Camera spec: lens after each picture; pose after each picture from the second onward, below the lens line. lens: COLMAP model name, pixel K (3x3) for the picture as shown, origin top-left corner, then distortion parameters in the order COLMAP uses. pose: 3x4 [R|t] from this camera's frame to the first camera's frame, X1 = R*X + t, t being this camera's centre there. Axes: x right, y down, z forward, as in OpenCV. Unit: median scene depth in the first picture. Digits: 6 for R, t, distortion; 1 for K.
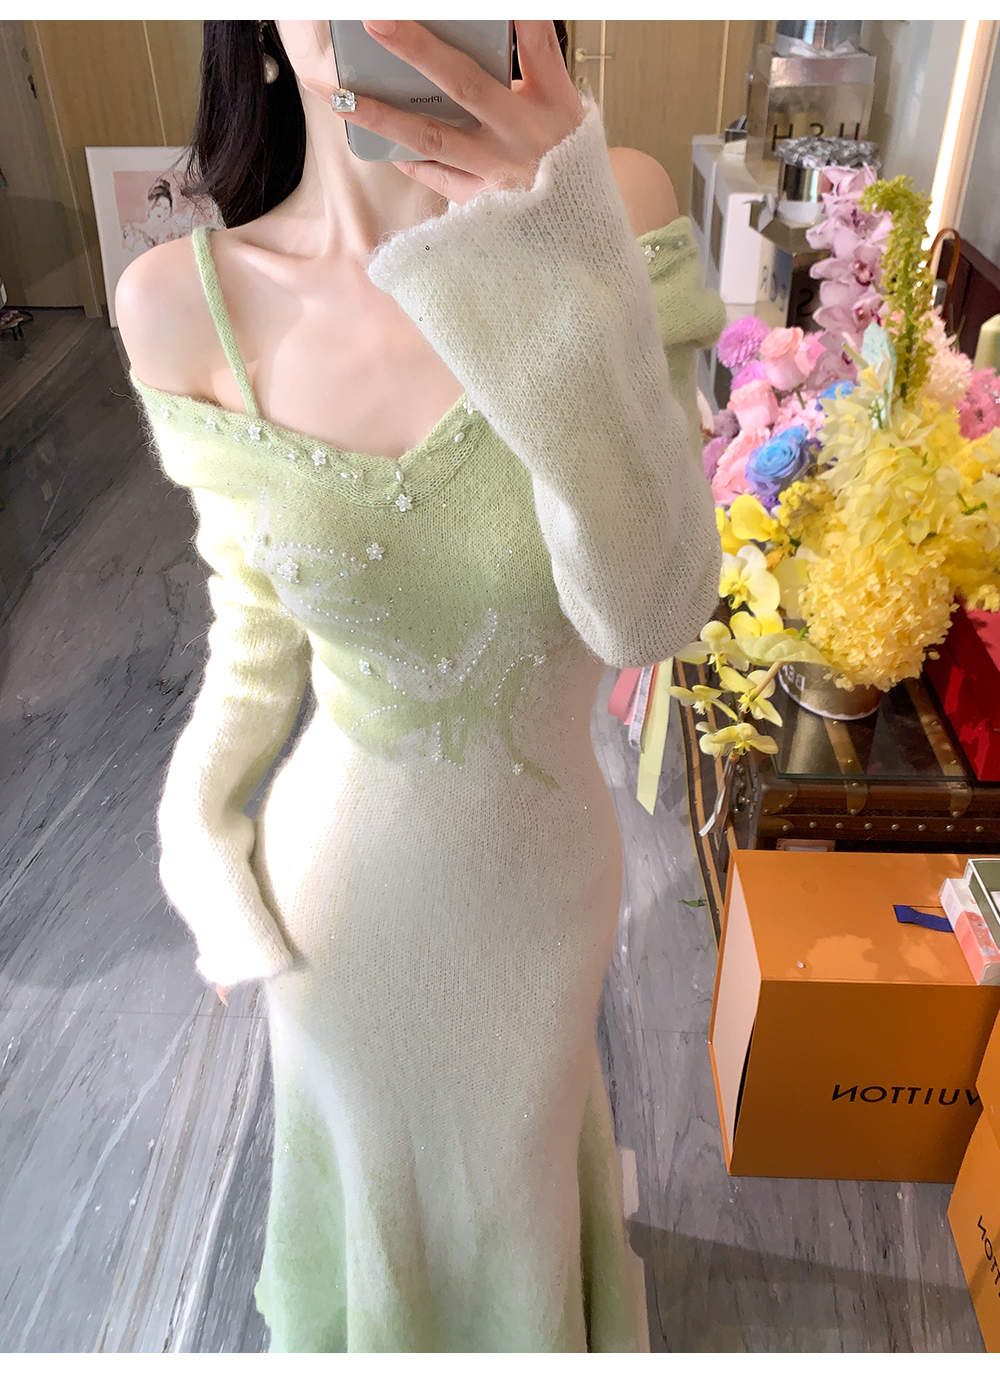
lens RADIAL K [[1223.0, 0, 498.0], [0, 1223.0, 683.5], [0, 0, 1]] dist [0.024079, 0.001778]
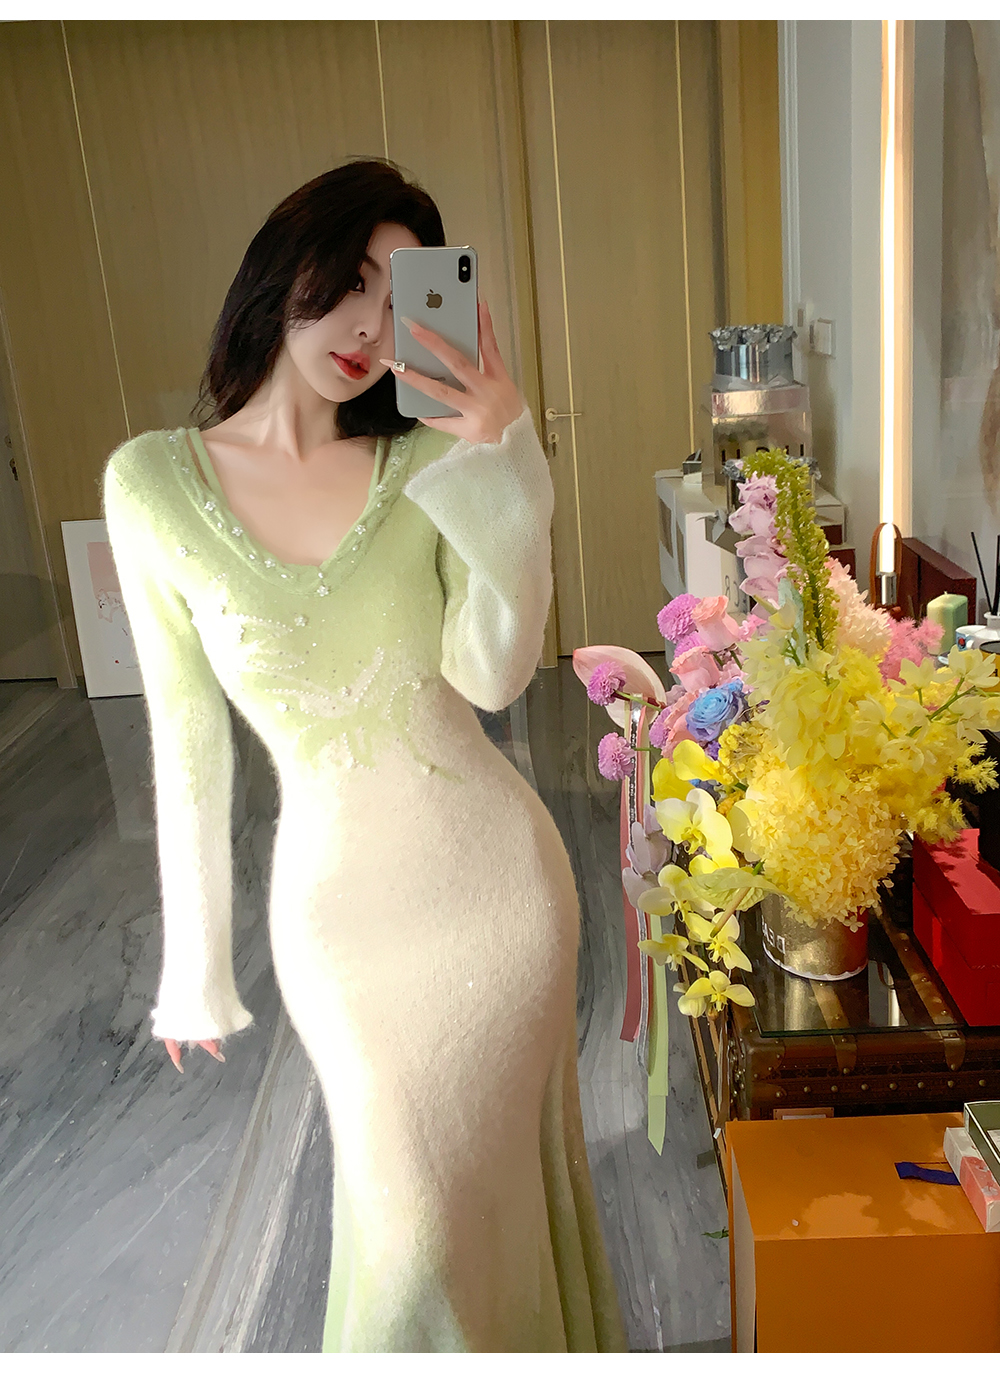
lens RADIAL K [[1443.8, 0, 487.0], [0, 1443.8, 678.4], [0, 0, 1]] dist [0.031347, 0.000000]
pose [[0.997915, -0.063182, -0.013181, 0.046224], [0.056100, 0.950084, -0.306909, 0.143768], [0.031914, 0.305530, 0.951647, -0.171849]]
